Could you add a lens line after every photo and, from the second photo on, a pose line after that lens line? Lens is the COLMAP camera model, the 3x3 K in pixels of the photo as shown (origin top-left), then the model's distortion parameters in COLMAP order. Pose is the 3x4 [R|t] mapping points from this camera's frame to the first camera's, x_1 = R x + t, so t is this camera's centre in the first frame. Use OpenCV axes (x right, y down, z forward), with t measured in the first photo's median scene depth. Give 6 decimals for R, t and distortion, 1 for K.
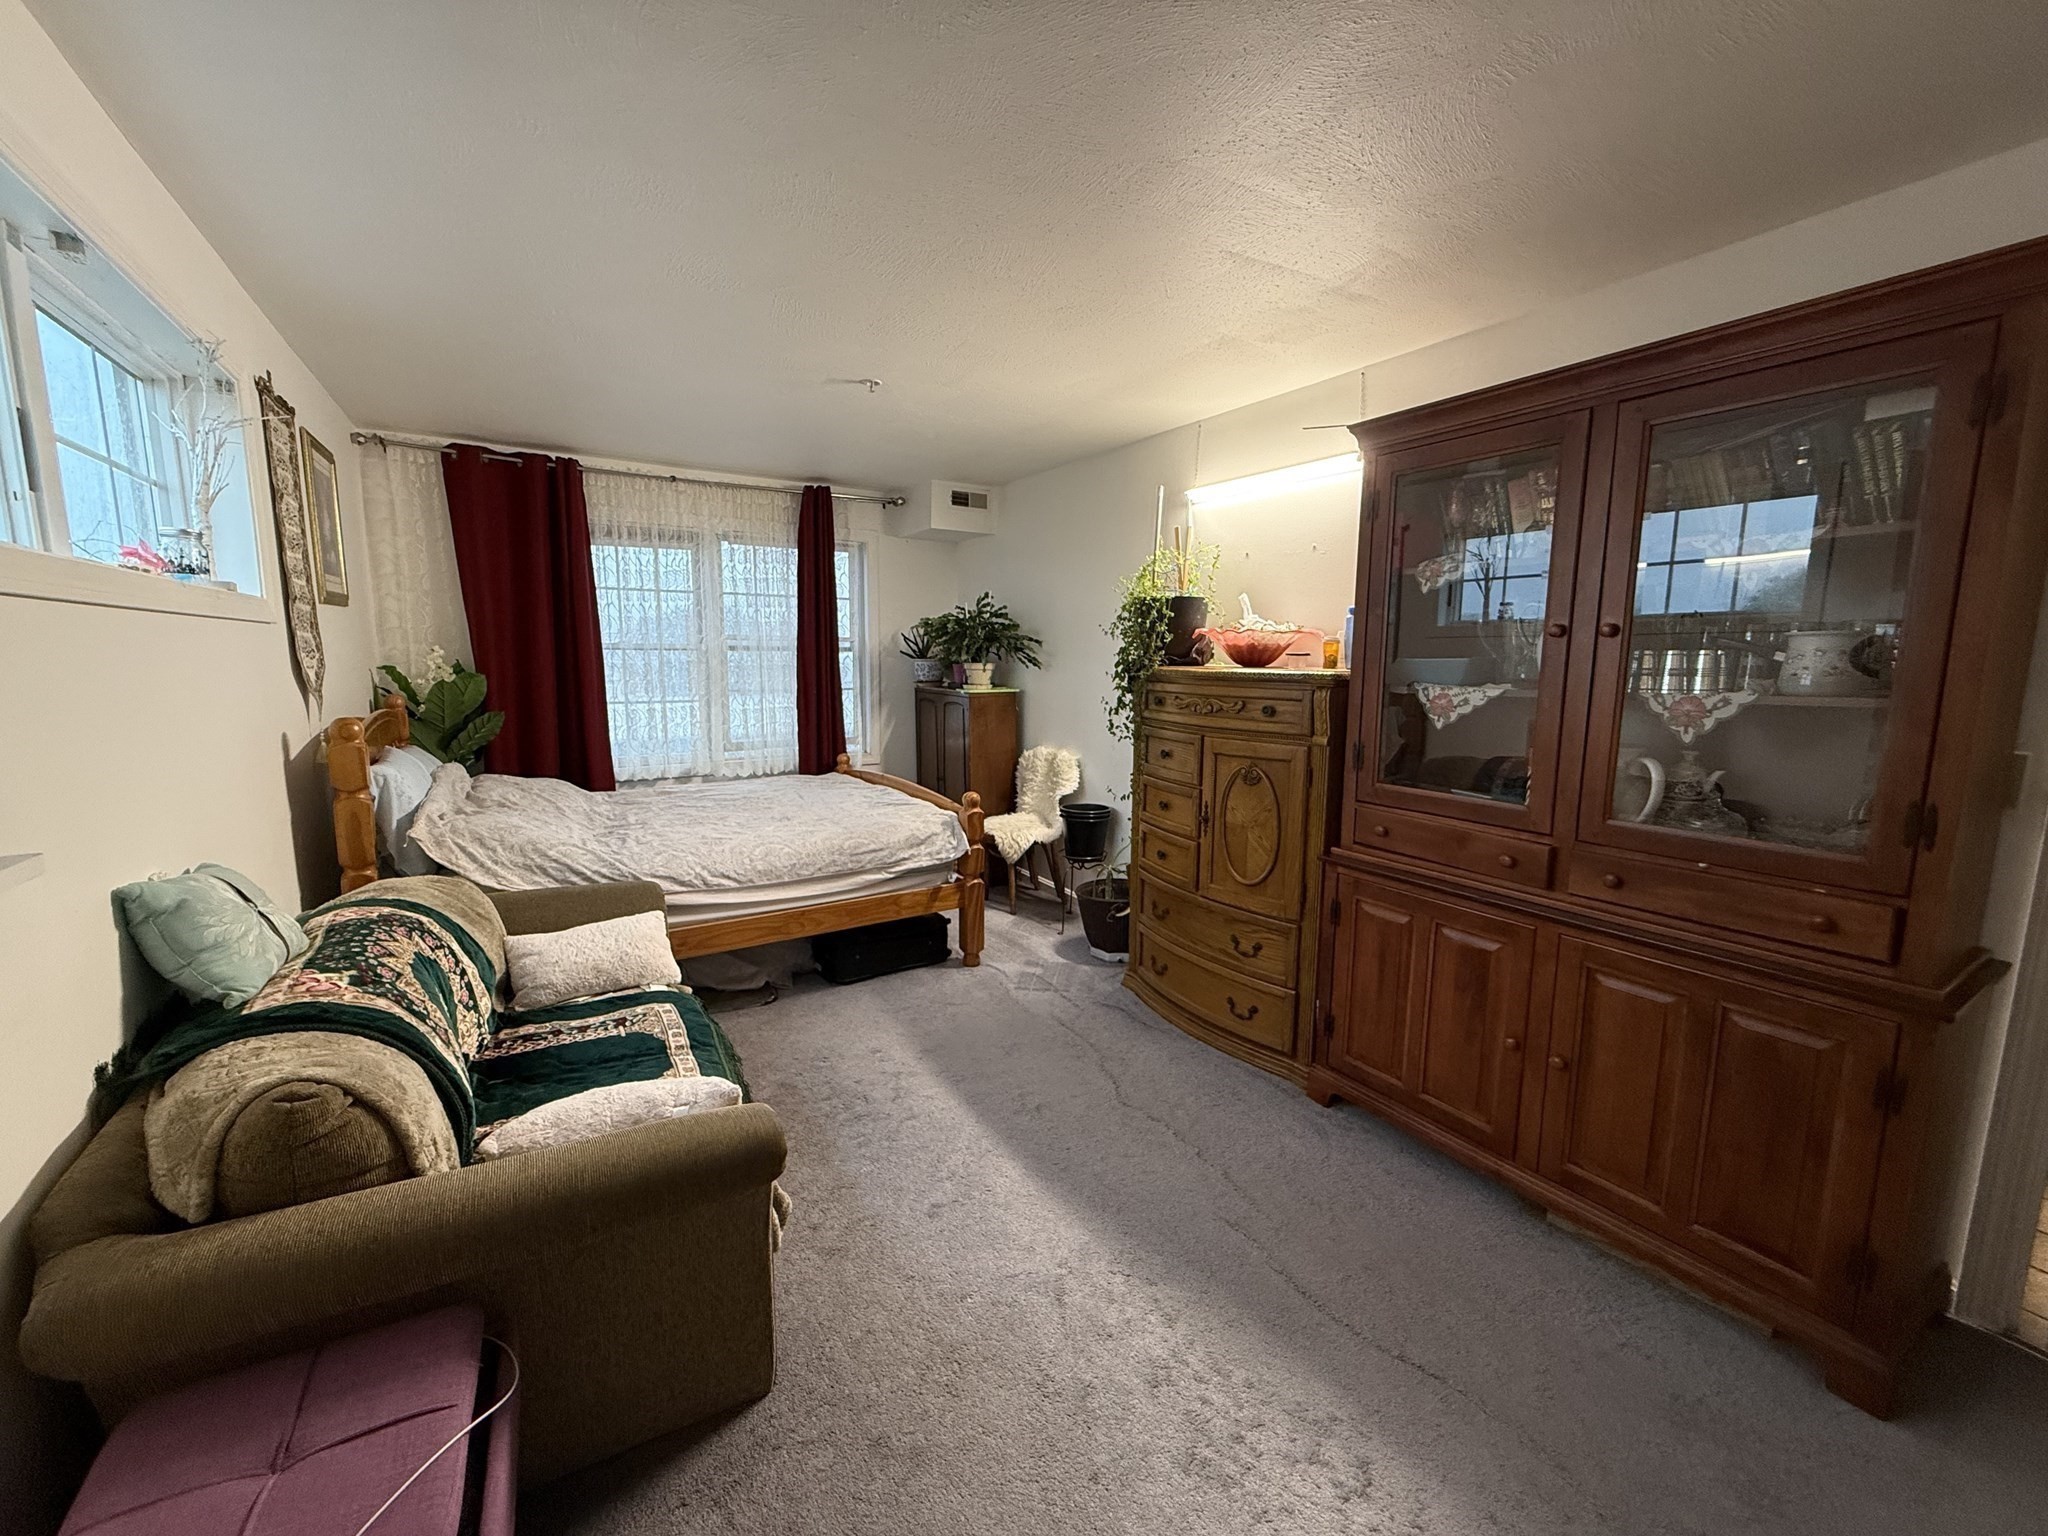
lens RADIAL K [[815.4, 0, 1023.3], [0, 815.4, 768.3], [0, 0, 1]] dist [0.002394, 0.000265]
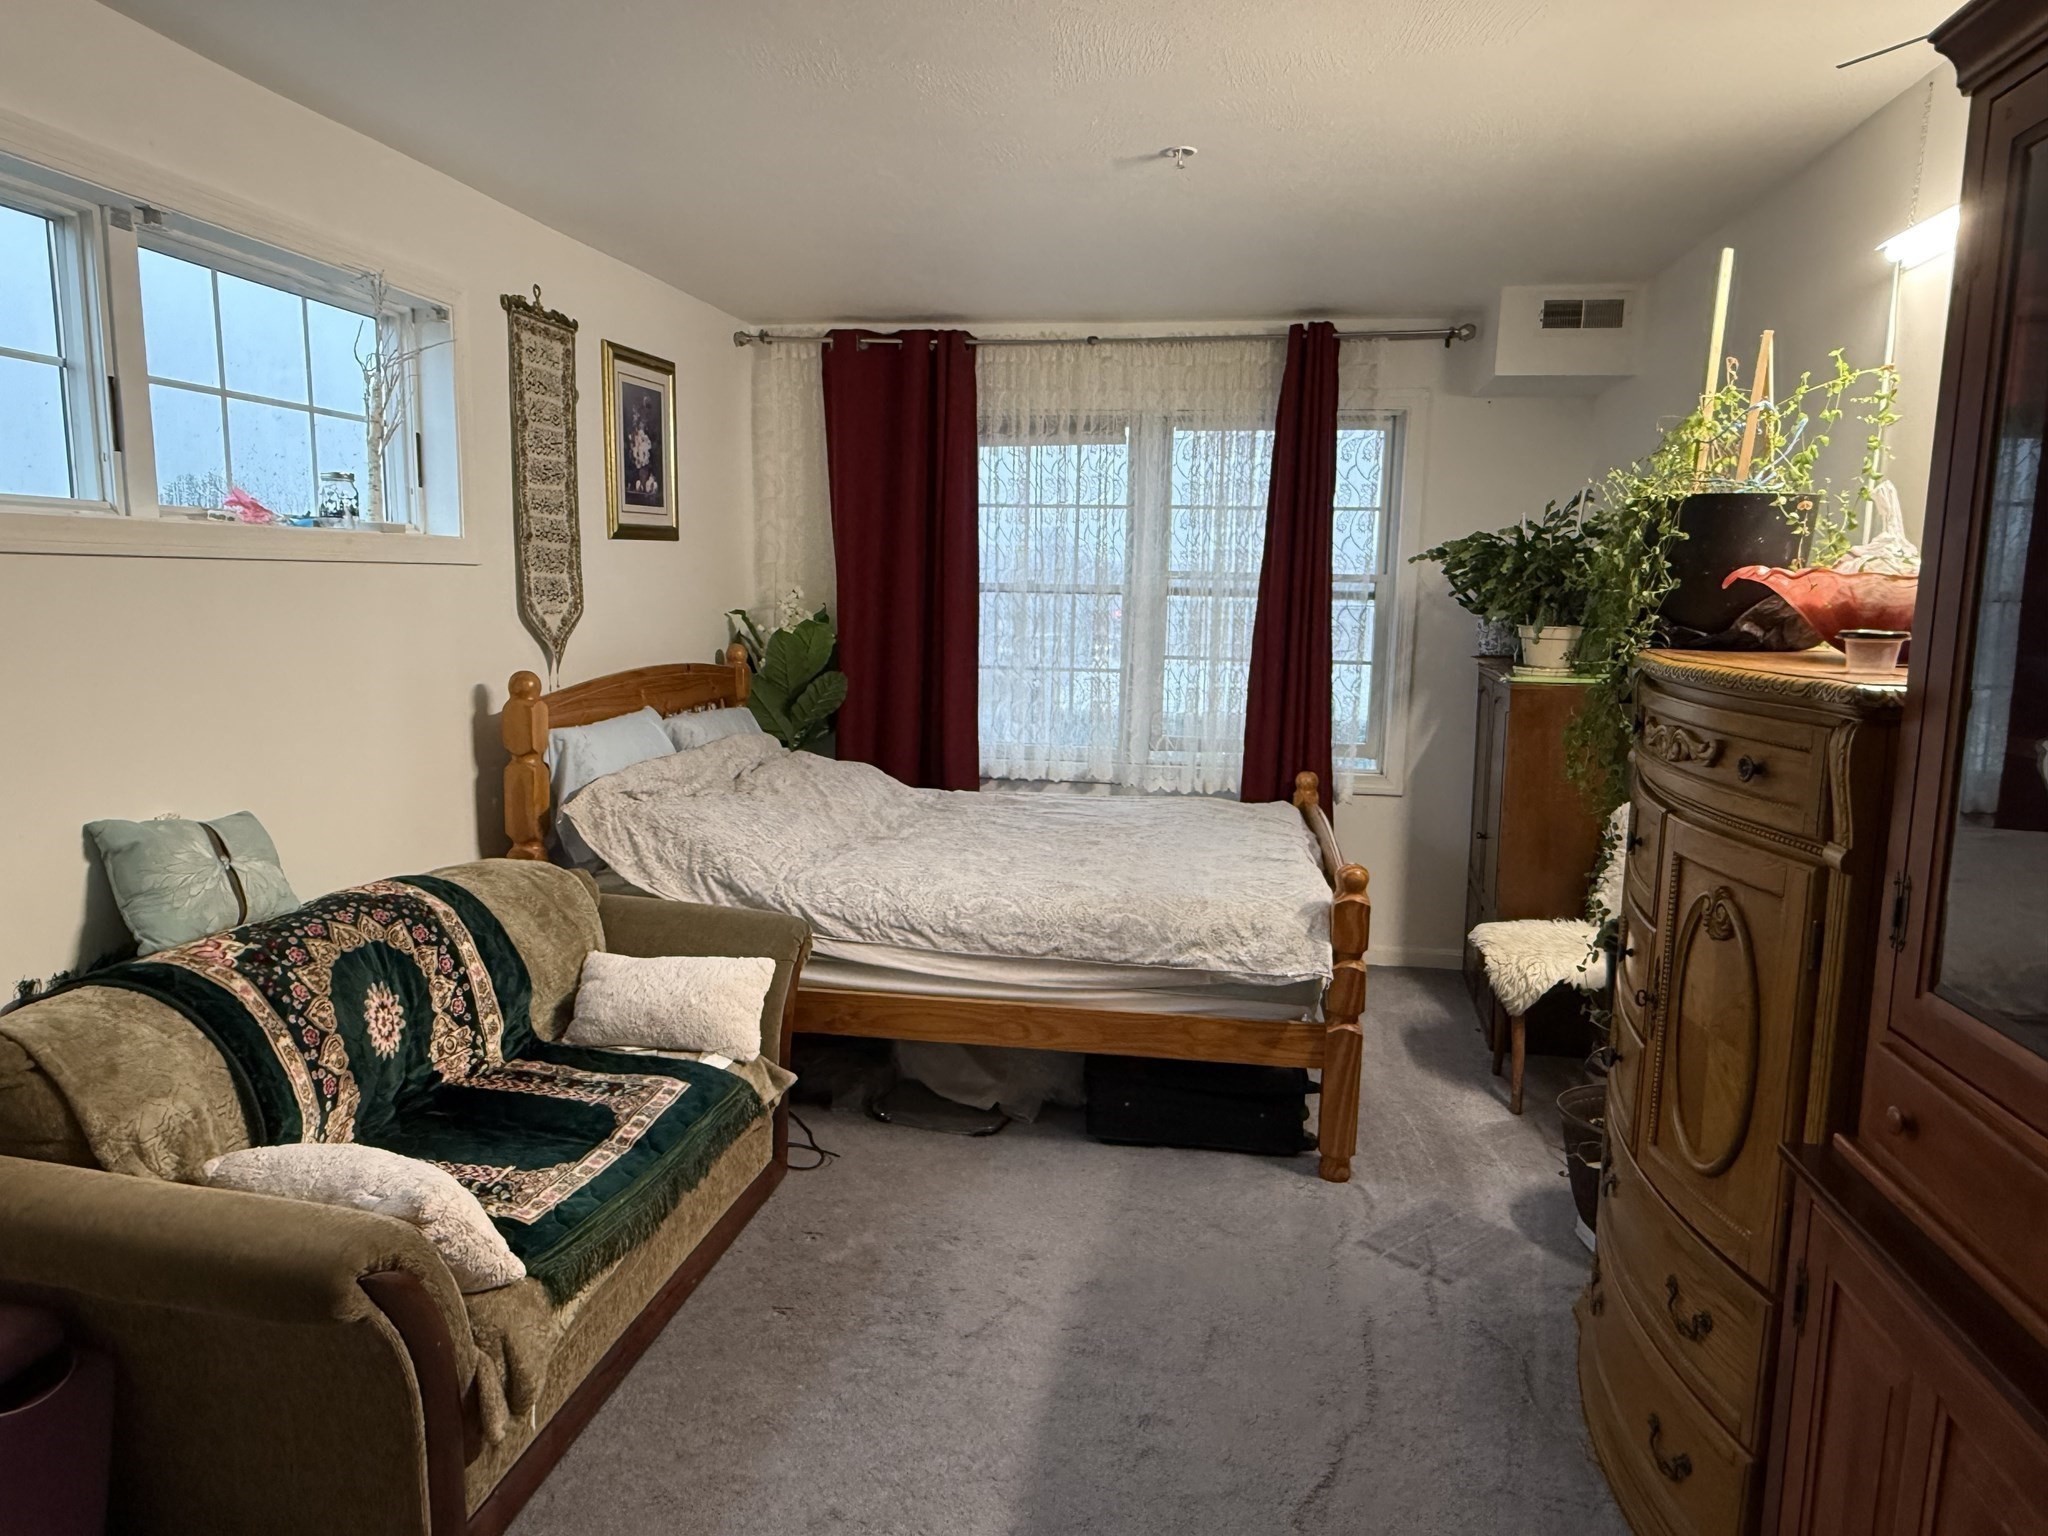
lens RADIAL K [[1326.1, 0, 1020.8], [0, 1326.1, 773.9], [0, 0, 1]] dist [-0.000713, 0.000357]
pose [[0.747061, 0.102351, -0.656829, 0.350755], [-0.104556, 0.993869, 0.035950, -0.039668], [0.656481, 0.041819, 0.753182, 0.187264]]
